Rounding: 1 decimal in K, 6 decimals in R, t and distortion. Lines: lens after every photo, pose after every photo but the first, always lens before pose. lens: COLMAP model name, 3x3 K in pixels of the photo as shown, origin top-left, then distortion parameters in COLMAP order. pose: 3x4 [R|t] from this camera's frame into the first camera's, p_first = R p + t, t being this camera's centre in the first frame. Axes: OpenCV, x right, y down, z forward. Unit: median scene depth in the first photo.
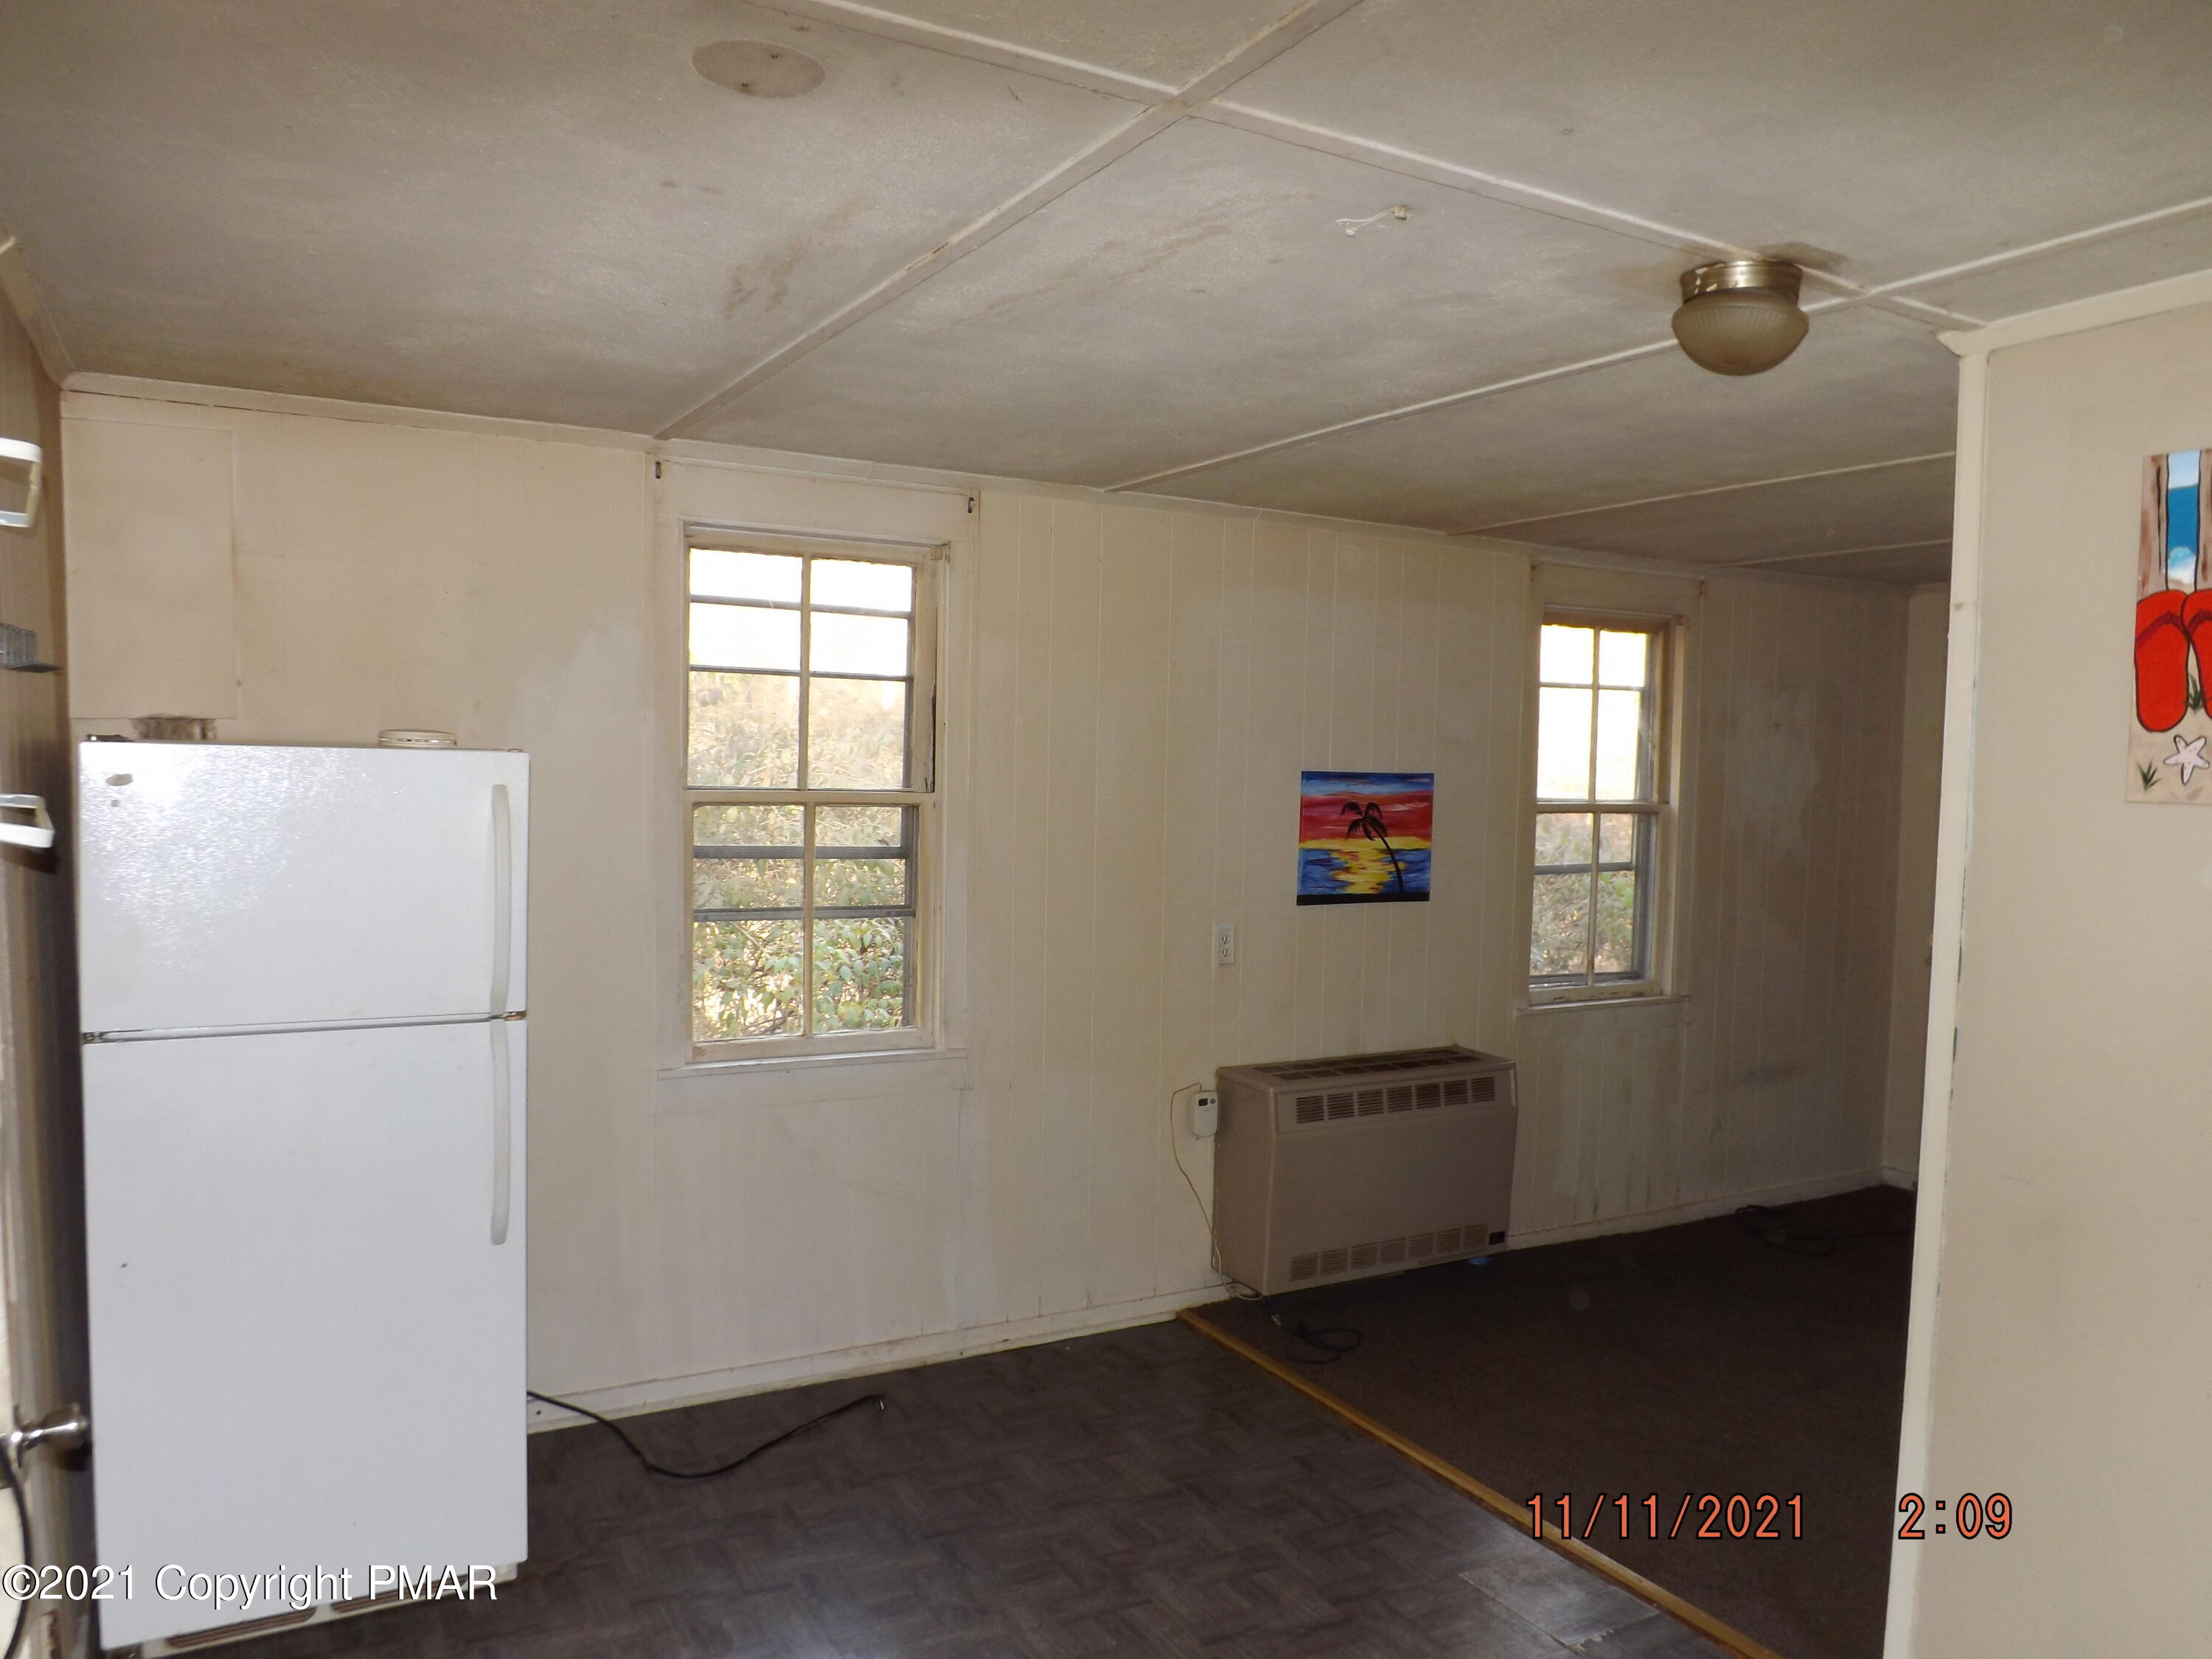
lens RADIAL K [[1581.8, 0, 1101.6], [0, 1581.8, 855.5], [0, 0, 1]] dist [-0.034385, 0.001204]
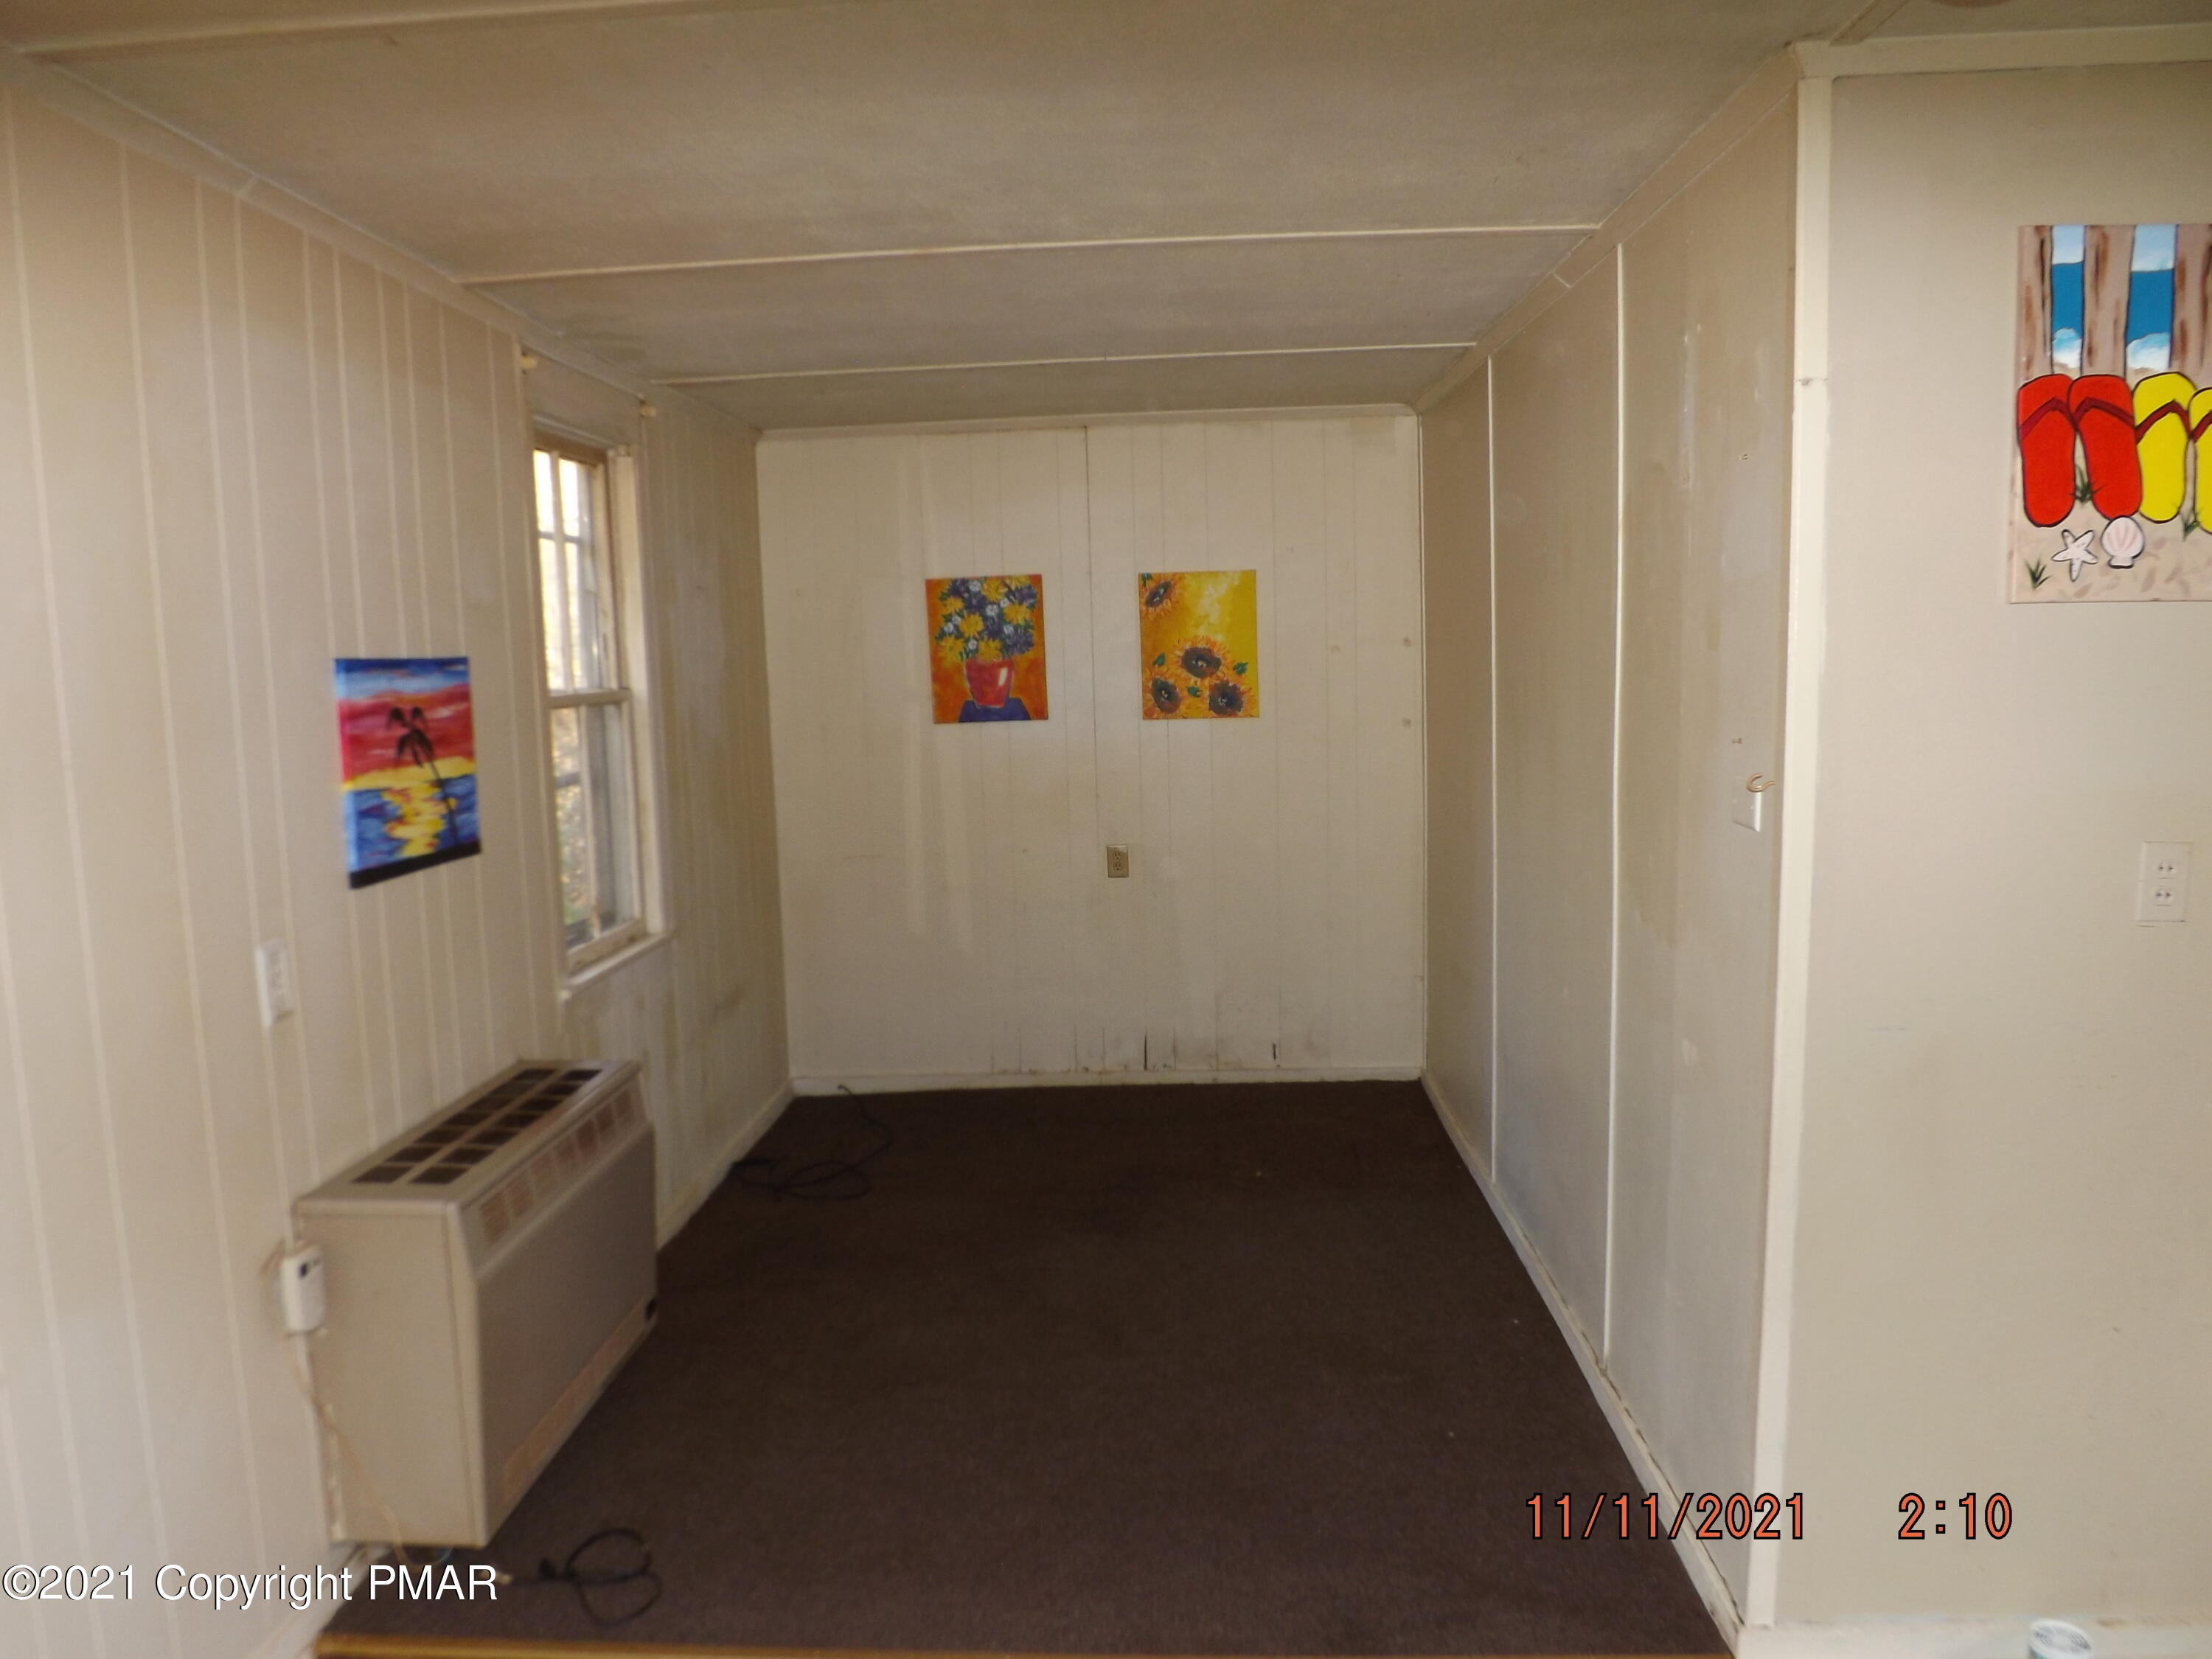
lens RADIAL K [[1581.8, 0, 1101.6], [0, 1581.8, 855.5], [0, 0, 1]] dist [-0.034385, 0.001204]
pose [[0.535600, -0.141380, 0.832553, -0.395326], [0.093414, 0.989755, 0.107980, -0.033331], [-0.839289, 0.019938, 0.543320, 0.860464]]
